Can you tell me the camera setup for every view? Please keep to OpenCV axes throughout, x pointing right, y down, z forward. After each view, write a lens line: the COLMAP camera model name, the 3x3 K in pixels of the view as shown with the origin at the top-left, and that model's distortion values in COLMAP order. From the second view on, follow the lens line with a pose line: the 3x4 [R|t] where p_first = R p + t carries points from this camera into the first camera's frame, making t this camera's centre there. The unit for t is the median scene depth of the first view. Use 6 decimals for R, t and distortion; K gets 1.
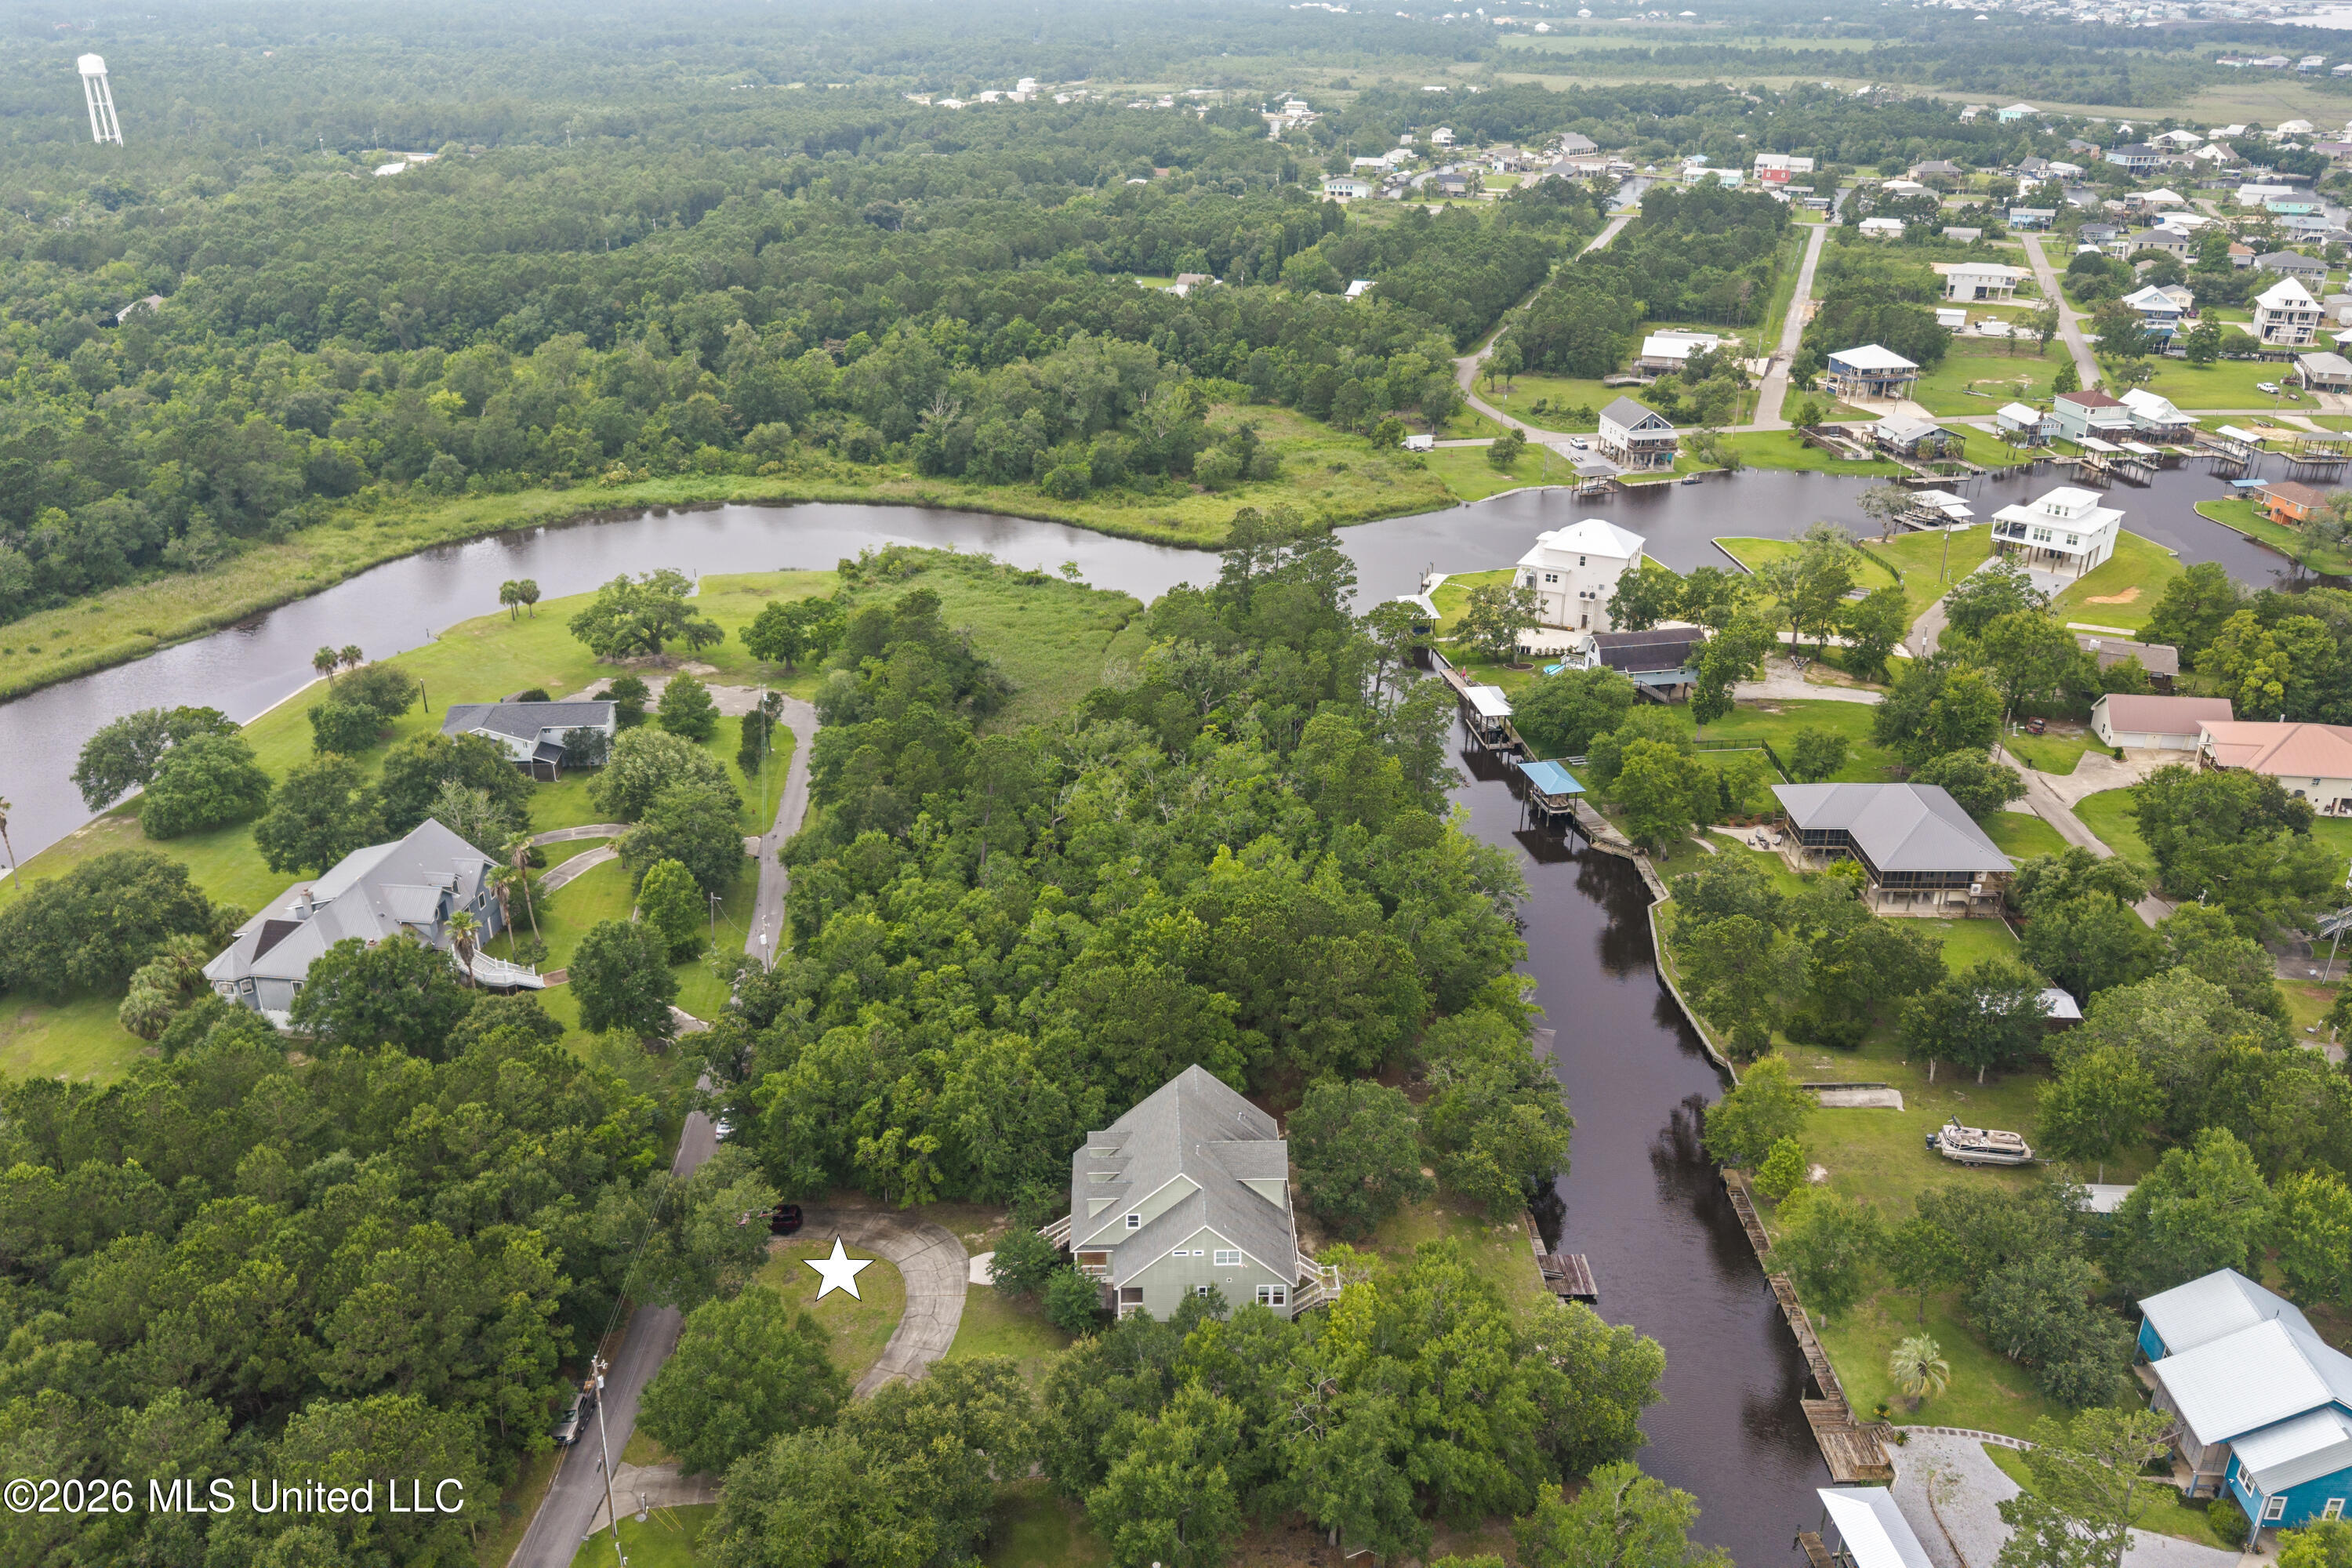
lens RADIAL K [[1870.8, 0, 1176.0], [0, 1870.8, 784.0], [0, 0, 1]] dist [0.085130, -0.141241]
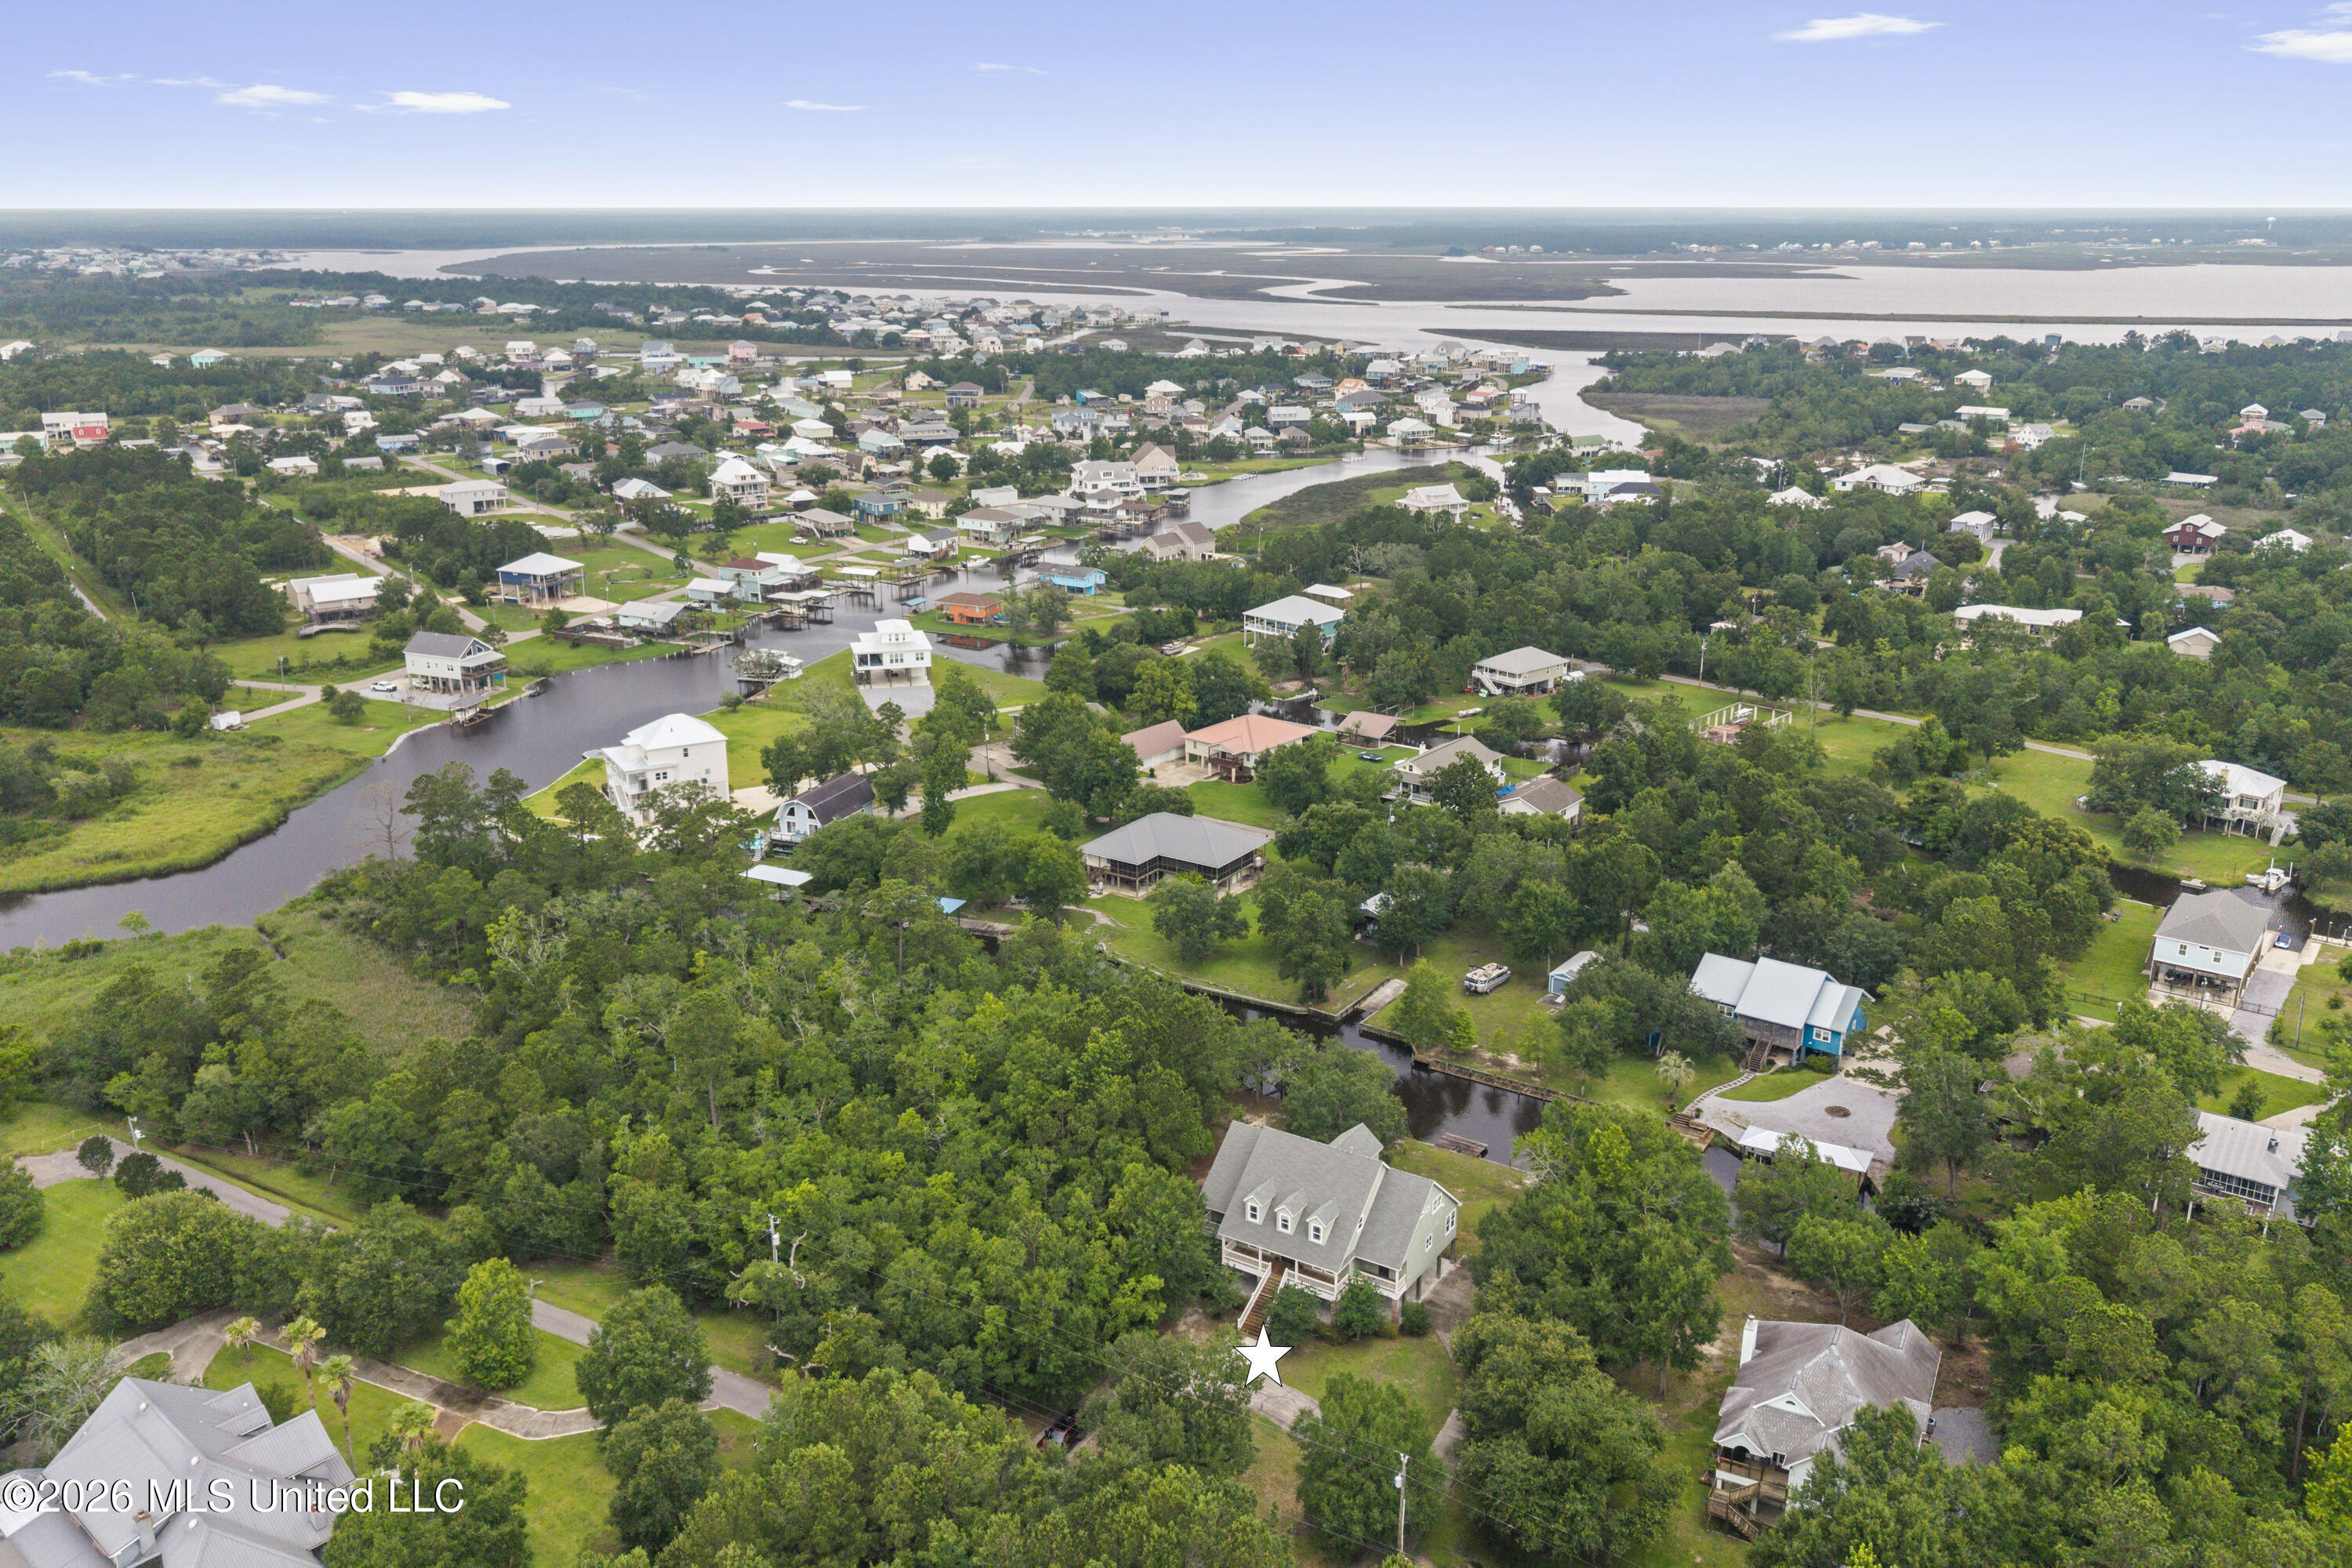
lens RADIAL K [[1870.8, 0, 1176.0], [0, 1870.8, 784.0], [0, 0, 1]] dist [0.085130, -0.141241]
pose [[0.559528, -0.250296, 0.790114, -0.352073], [0.341642, 0.938203, 0.055271, -0.049031], [-0.755122, 0.239011, 0.610463, 0.108274]]
